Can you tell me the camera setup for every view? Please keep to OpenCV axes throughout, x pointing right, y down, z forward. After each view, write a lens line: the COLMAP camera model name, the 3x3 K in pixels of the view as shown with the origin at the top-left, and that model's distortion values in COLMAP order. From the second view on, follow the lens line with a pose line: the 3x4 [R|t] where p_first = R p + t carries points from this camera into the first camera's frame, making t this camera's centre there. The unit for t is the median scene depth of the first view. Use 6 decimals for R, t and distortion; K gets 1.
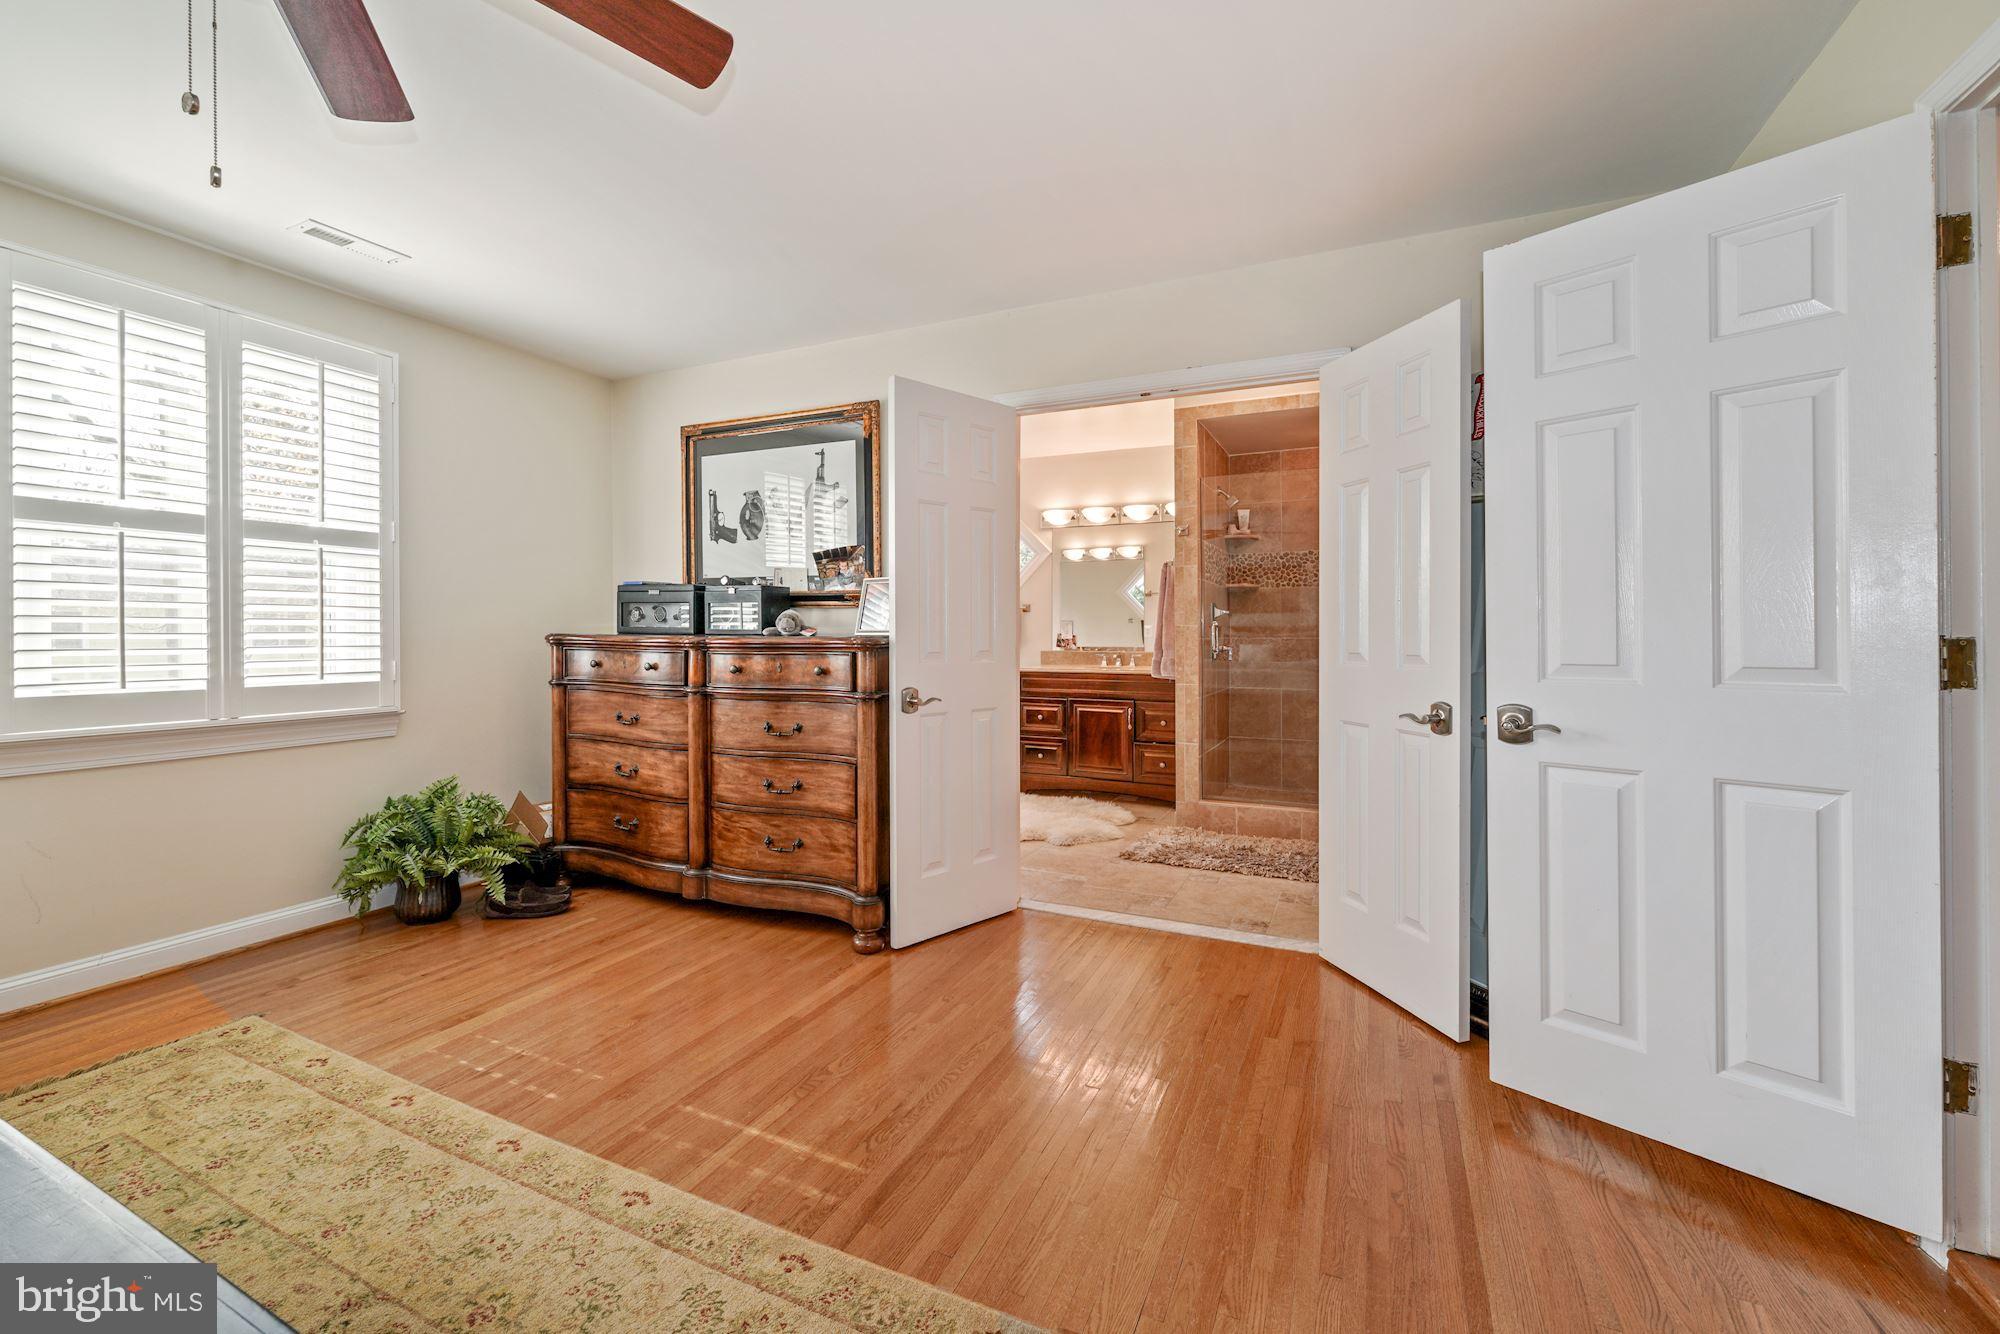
lens RADIAL K [[812.0, 0, 999.8], [0, 812.0, 637.1], [0, 0, 1]] dist [-0.001089, -0.000150]
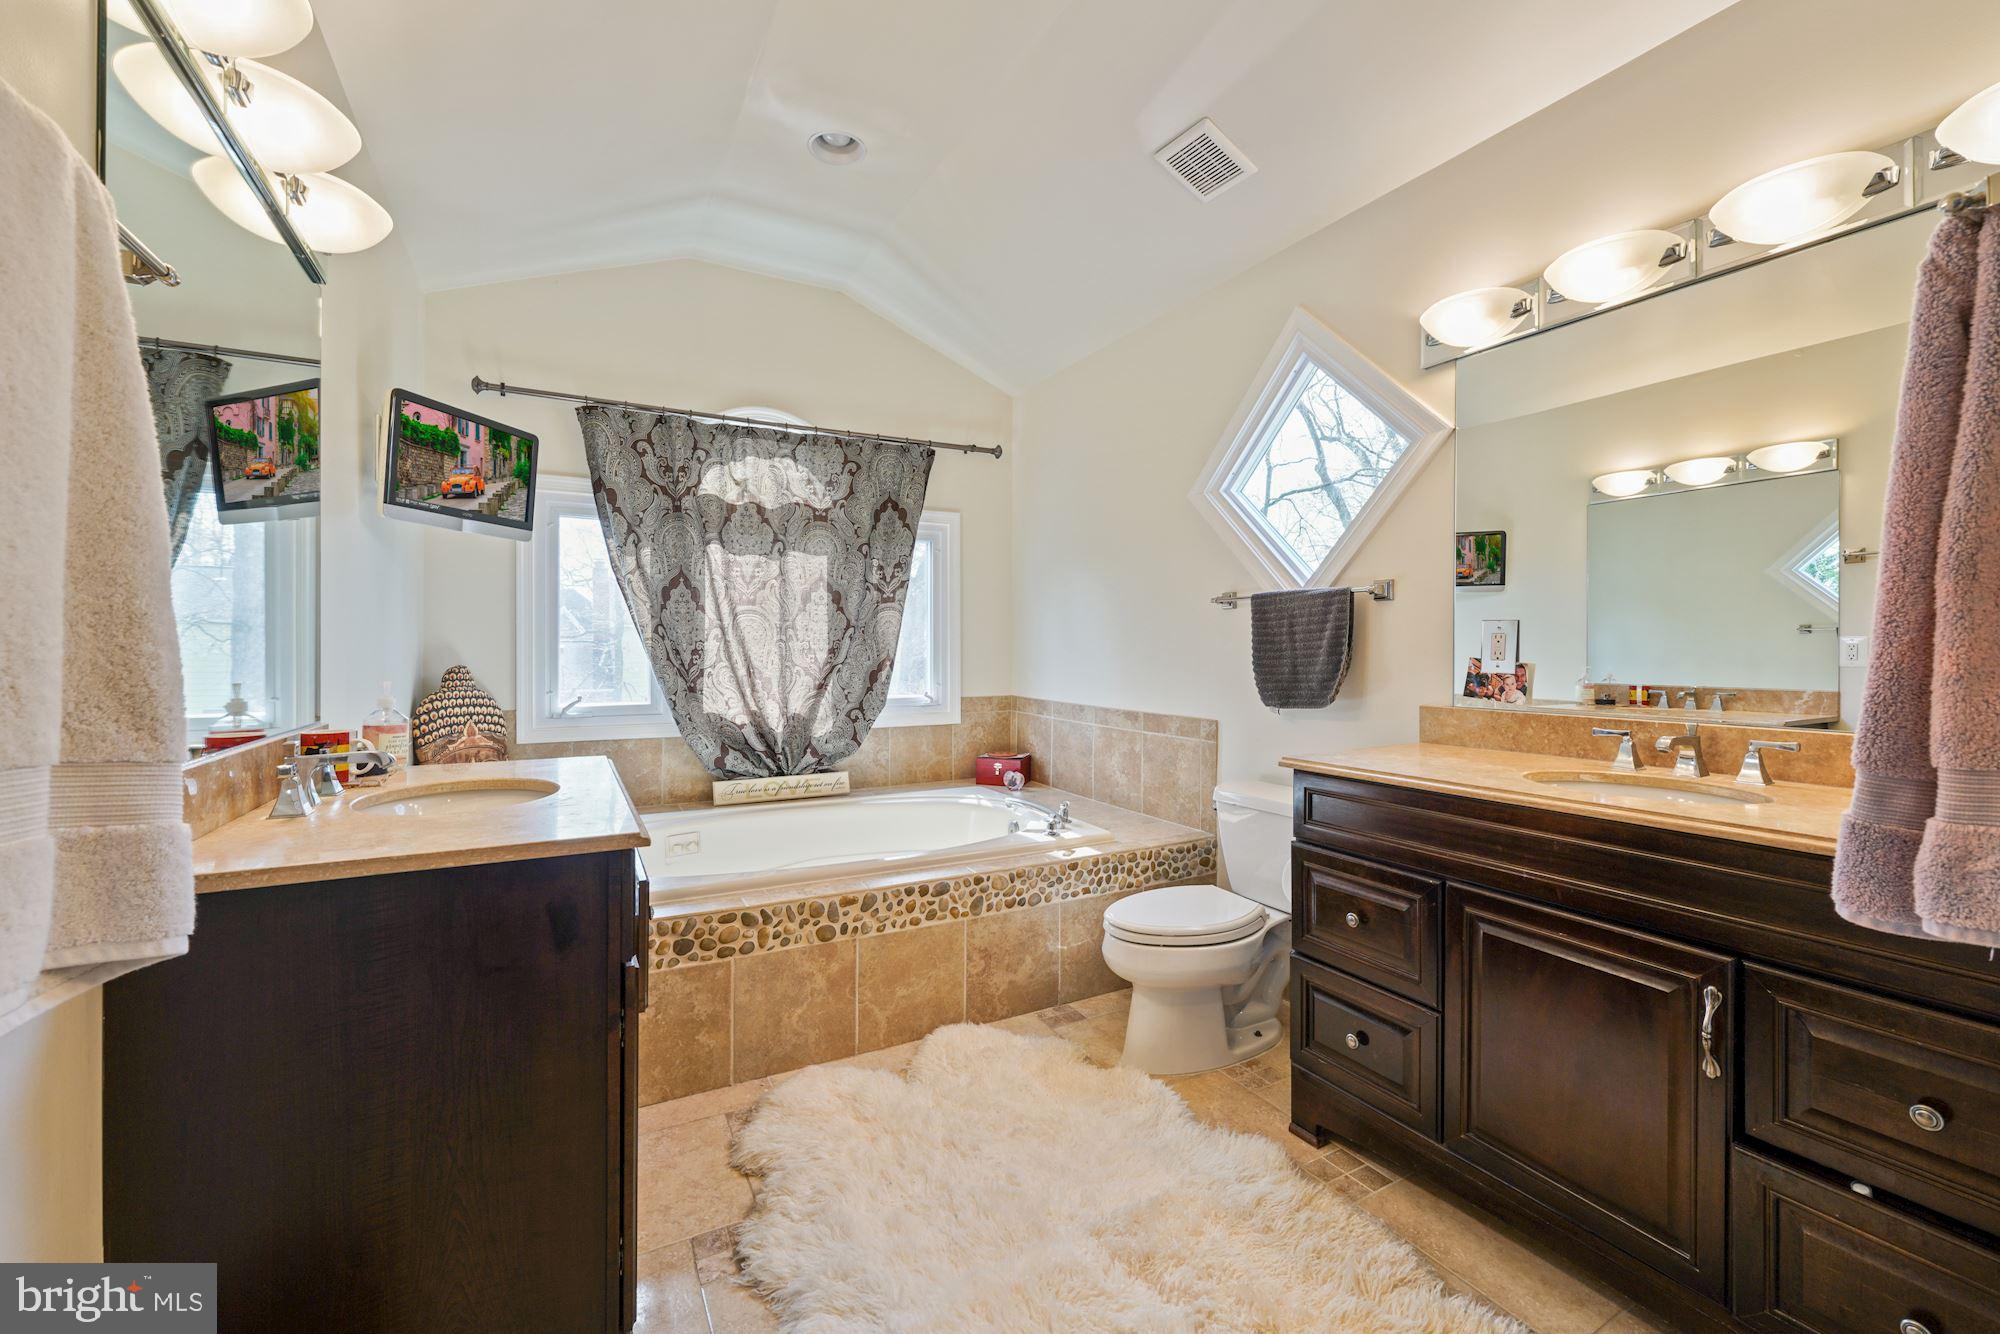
lens RADIAL K [[808.1, 0, 996.2], [0, 808.1, 649.3], [0, 0, 1]] dist [0.000603, 0.000149]
pose [[0.801232, 0.007348, -0.598308, 0.206021], [-0.008354, 0.999965, 0.001093, -0.012254], [0.598295, 0.004123, 0.801265, 1.062779]]
